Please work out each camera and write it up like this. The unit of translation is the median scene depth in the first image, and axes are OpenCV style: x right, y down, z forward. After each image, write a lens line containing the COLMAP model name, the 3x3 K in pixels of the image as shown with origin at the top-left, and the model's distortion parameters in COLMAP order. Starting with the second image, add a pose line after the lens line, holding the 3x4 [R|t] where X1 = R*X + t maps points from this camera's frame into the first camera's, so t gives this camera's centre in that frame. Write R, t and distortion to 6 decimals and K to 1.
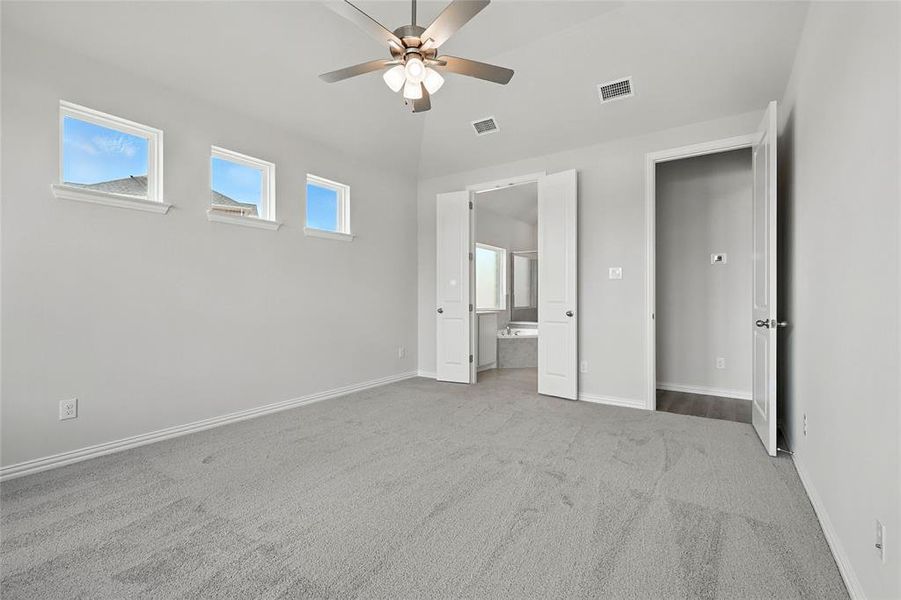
lens RADIAL K [[397.5, 0, 449.8], [0, 397.5, 300.2], [0, 0, 1]] dist [0.015522, 0.000082]
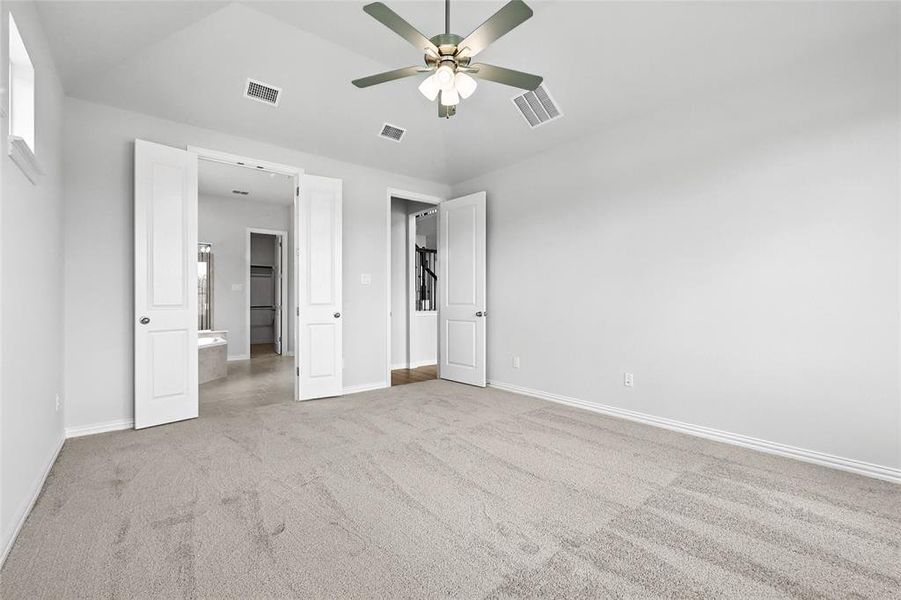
lens RADIAL K [[397.5, 0, 450.3], [0, 397.5, 299.6], [0, 0, 1]] dist [0.015522, 0.000082]
pose [[0.292967, -0.000216, 0.956122, -0.584845], [0.007826, 0.999967, -0.002172, -0.001648], [-0.956090, 0.008118, 0.292959, 0.380671]]
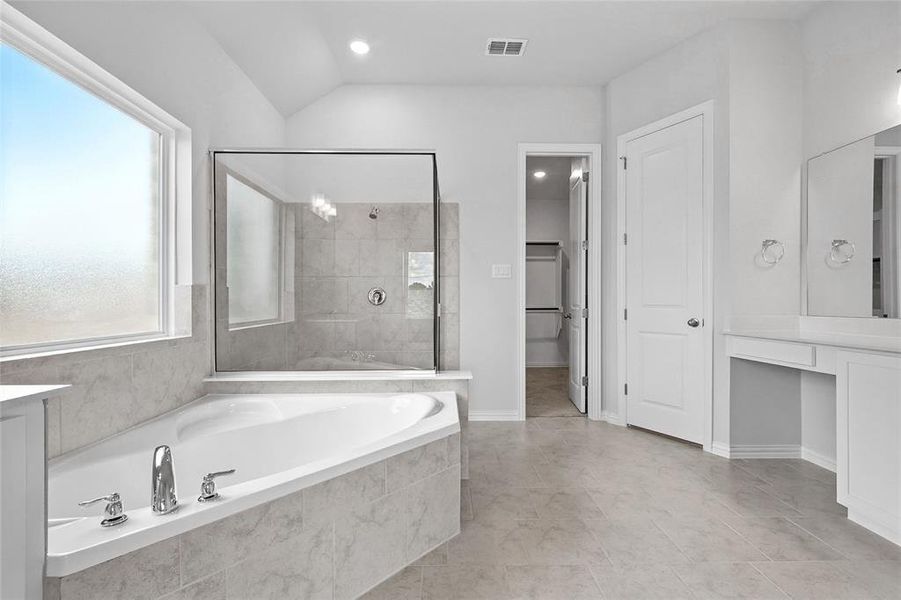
lens RADIAL K [[397.5, 0, 454.8], [0, 397.5, 303.8], [0, 0, 1]] dist [0.015522, 0.000082]
pose [[0.807707, -0.006650, 0.589547, 0.217824], [0.009126, 0.999958, -0.001224, 0.004456], [-0.589514, 0.006369, 0.807733, 1.143716]]
